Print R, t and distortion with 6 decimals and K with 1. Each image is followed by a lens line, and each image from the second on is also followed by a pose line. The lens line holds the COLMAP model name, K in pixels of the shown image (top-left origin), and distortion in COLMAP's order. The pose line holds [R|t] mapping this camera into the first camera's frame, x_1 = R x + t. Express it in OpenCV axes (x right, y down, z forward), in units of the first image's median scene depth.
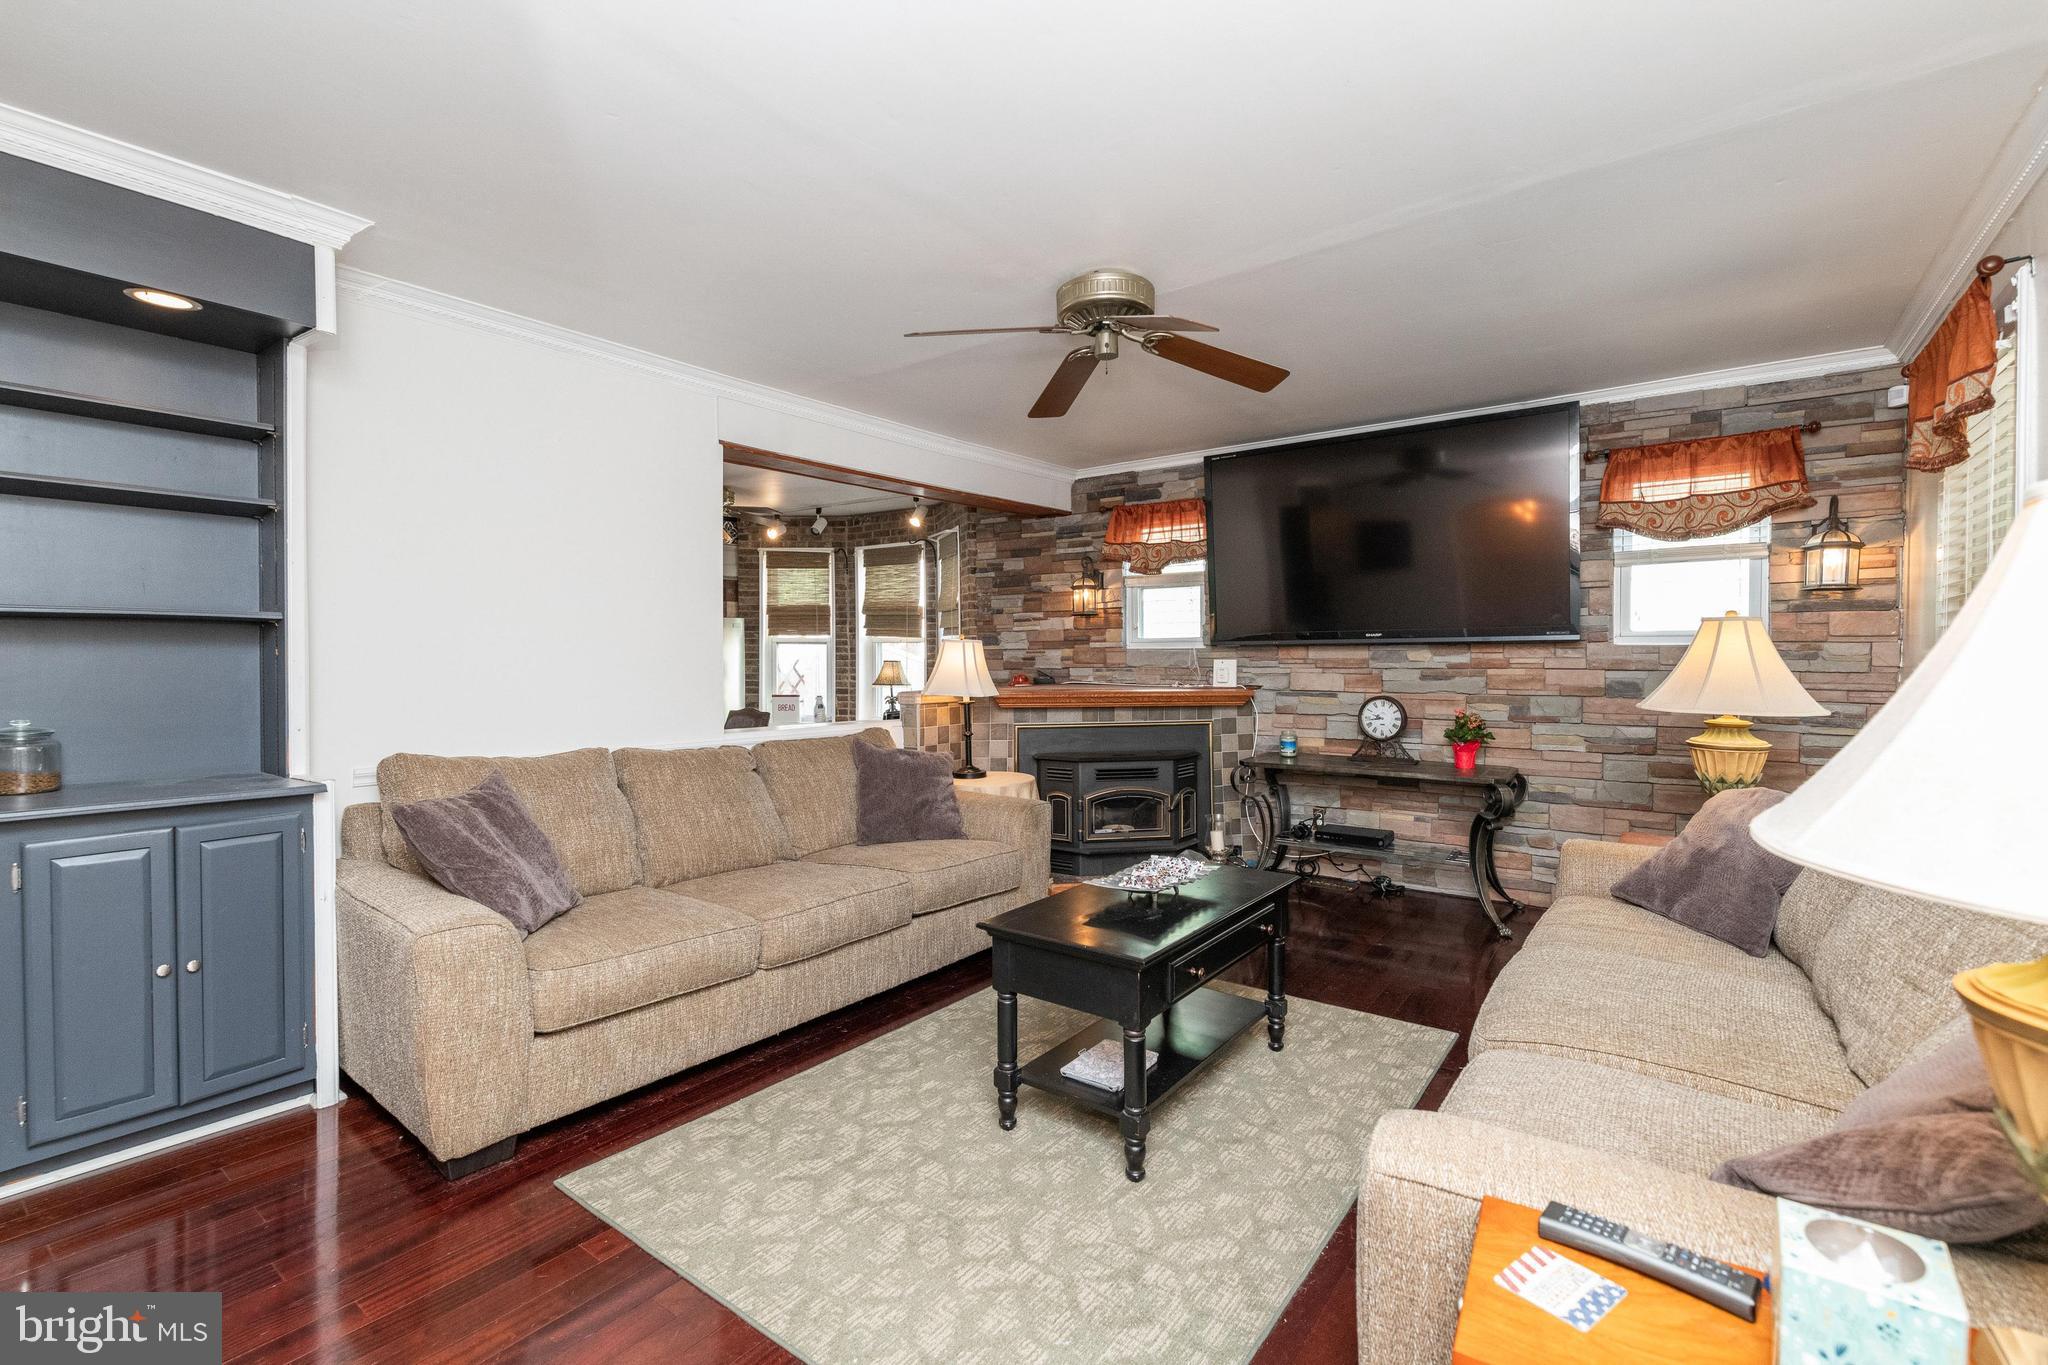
lens RADIAL K [[883.2, 0, 1034.2], [0, 883.2, 685.3], [0, 0, 1]] dist [0.008169, -0.000130]
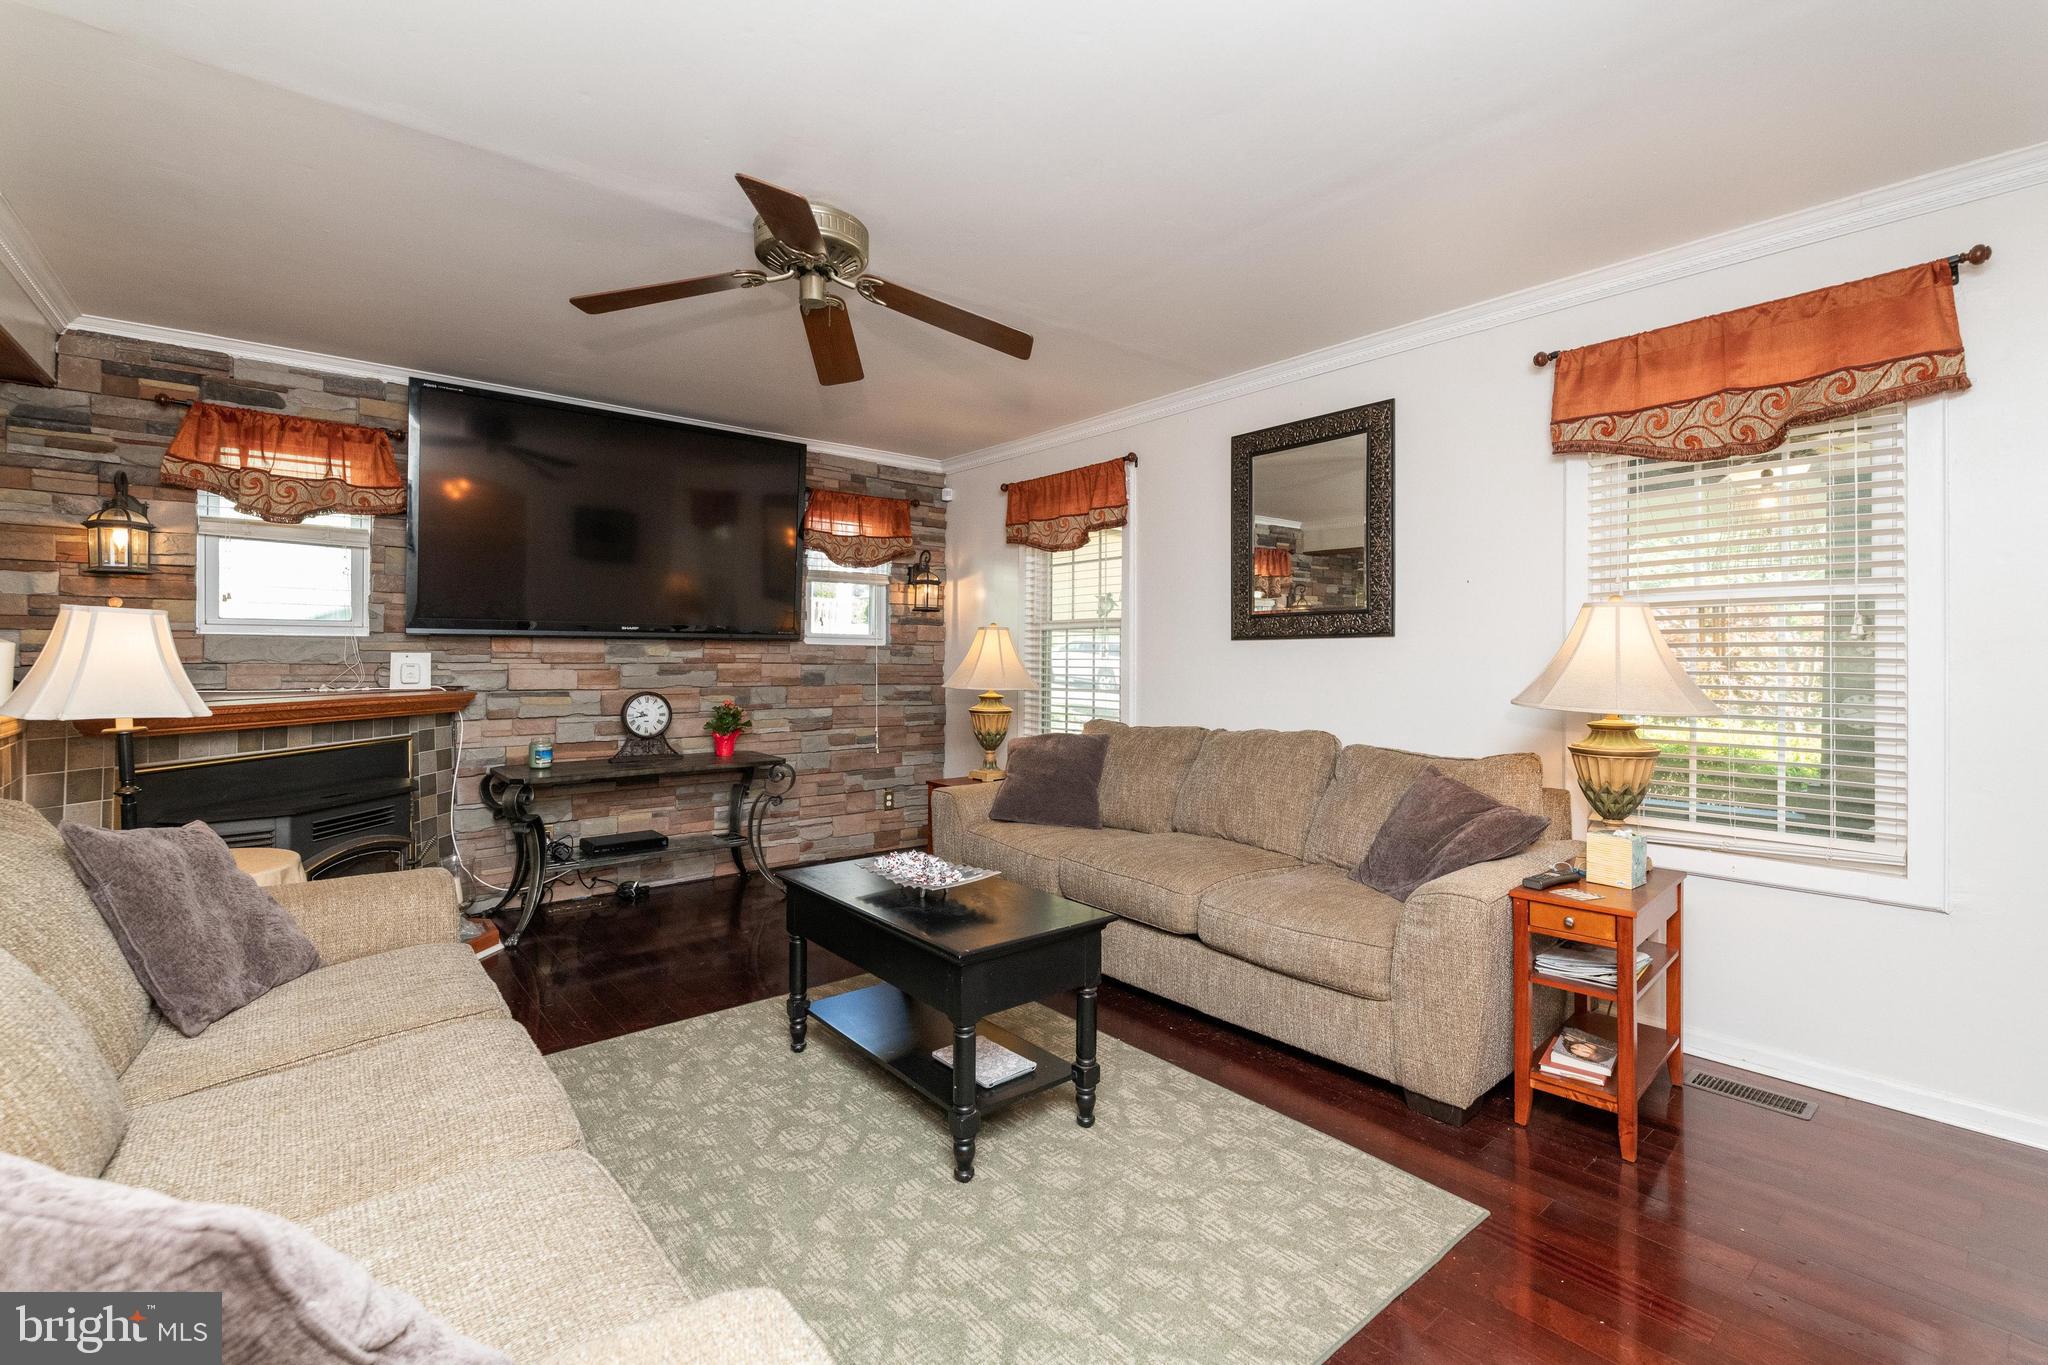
lens RADIAL K [[883.2, 0, 1024.1], [0, 883.2, 668.1], [0, 0, 1]] dist [0.008169, -0.000130]
pose [[0.258747, -0.007748, 0.965914, -0.397079], [0.025519, 0.999674, 0.001182, -0.004076], [-0.965608, 0.024343, 0.258861, 0.323060]]
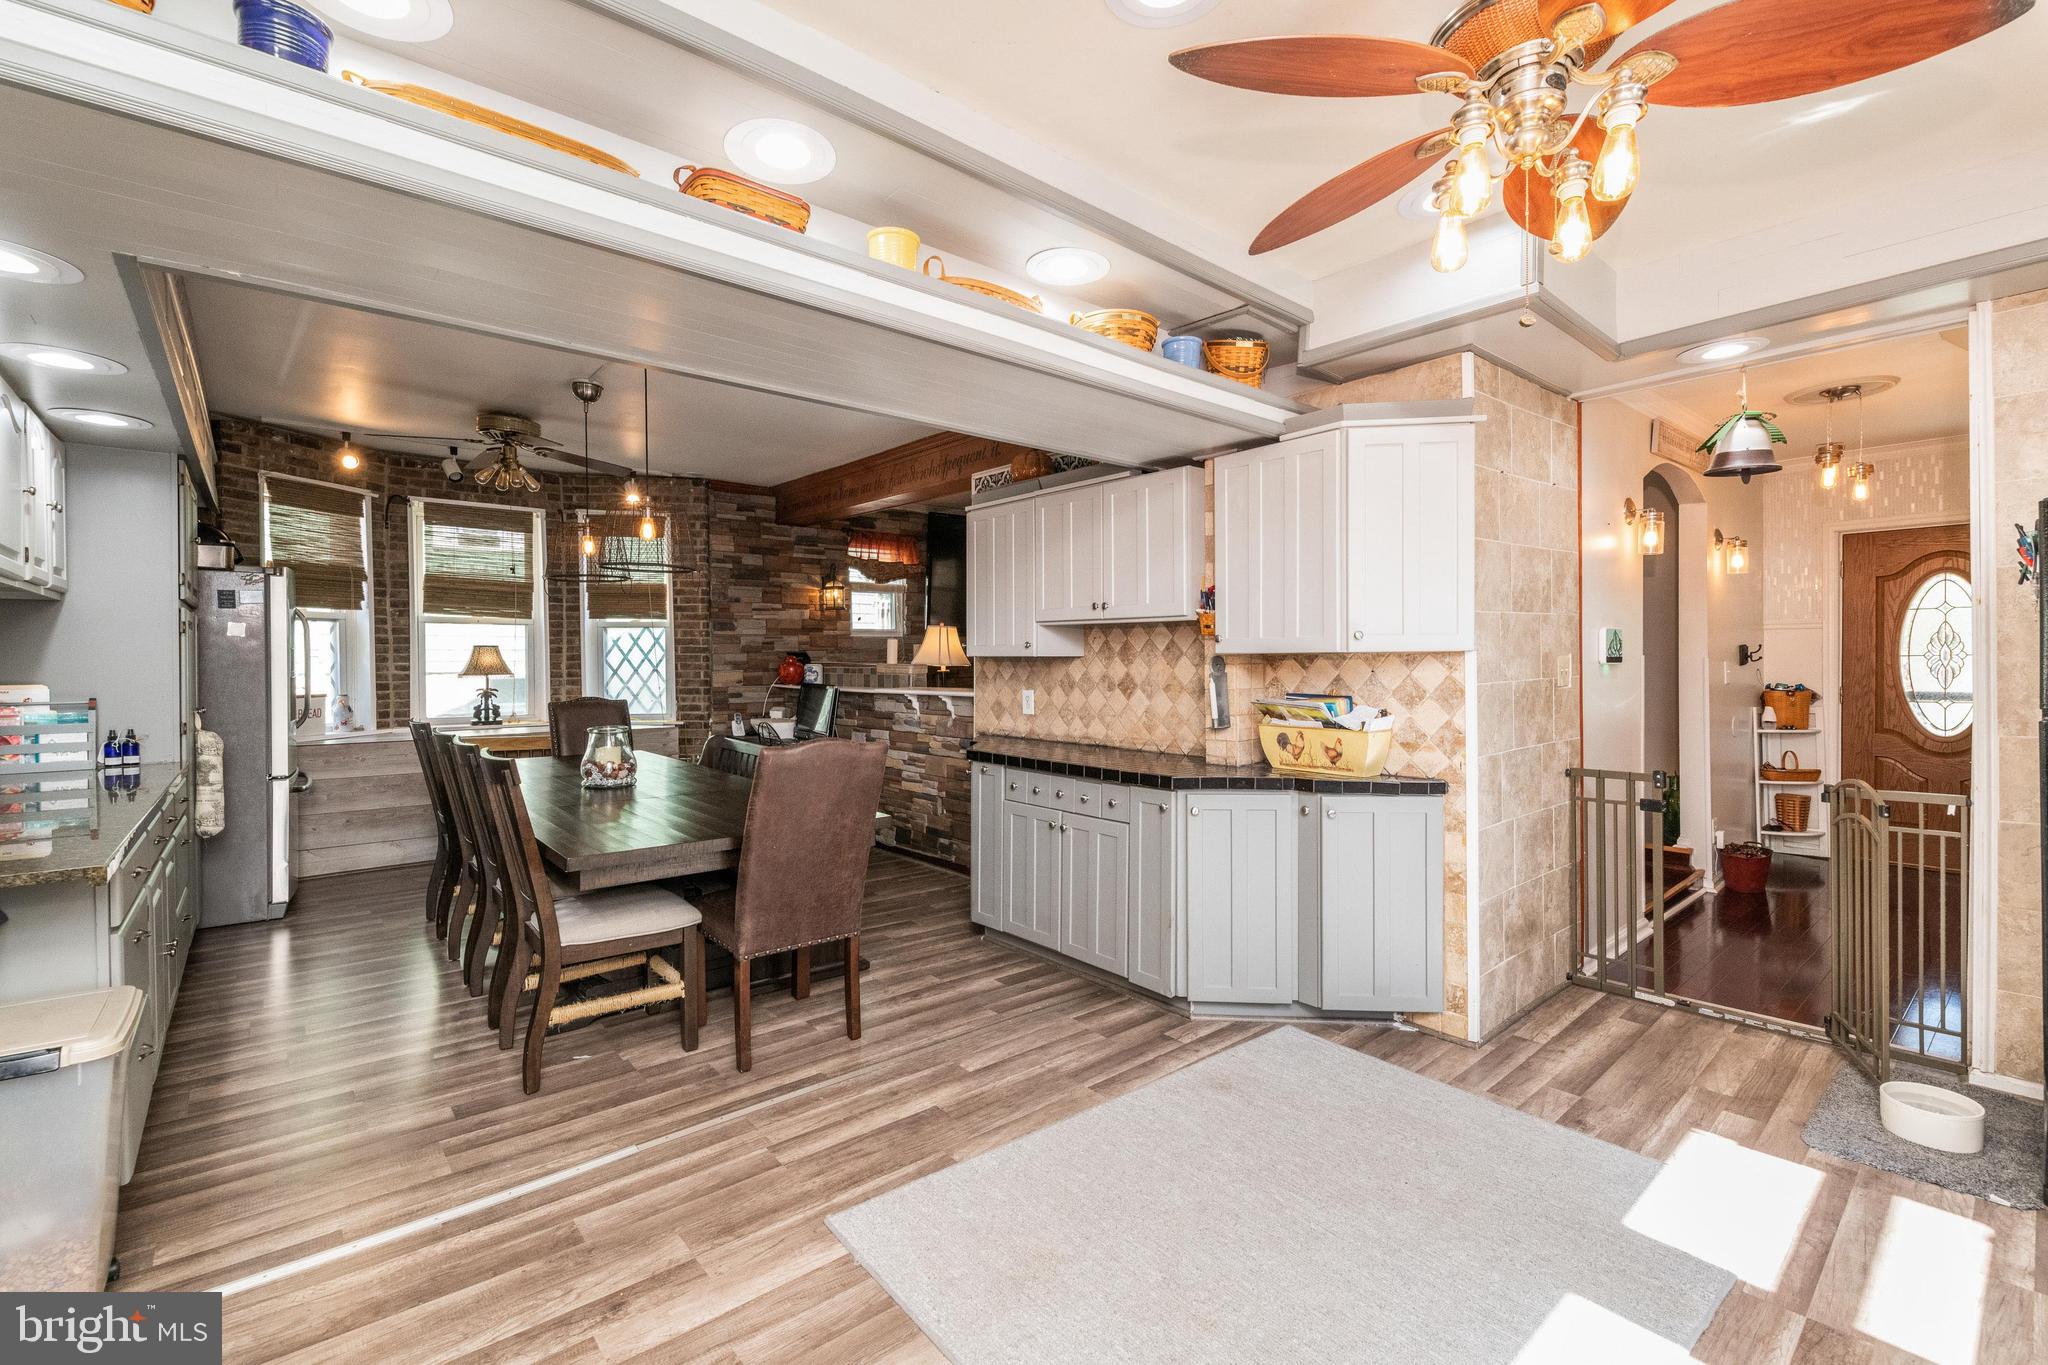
lens RADIAL K [[883.2, 0, 1024.3], [0, 883.2, 677.9], [0, 0, 1]] dist [0.008169, -0.000130]
pose [[0.267058, -0.021124, 0.963449, -1.255594], [0.035442, 0.999299, 0.012086, 0.015770], [-0.963028, 0.030919, 0.267620, 0.450327]]
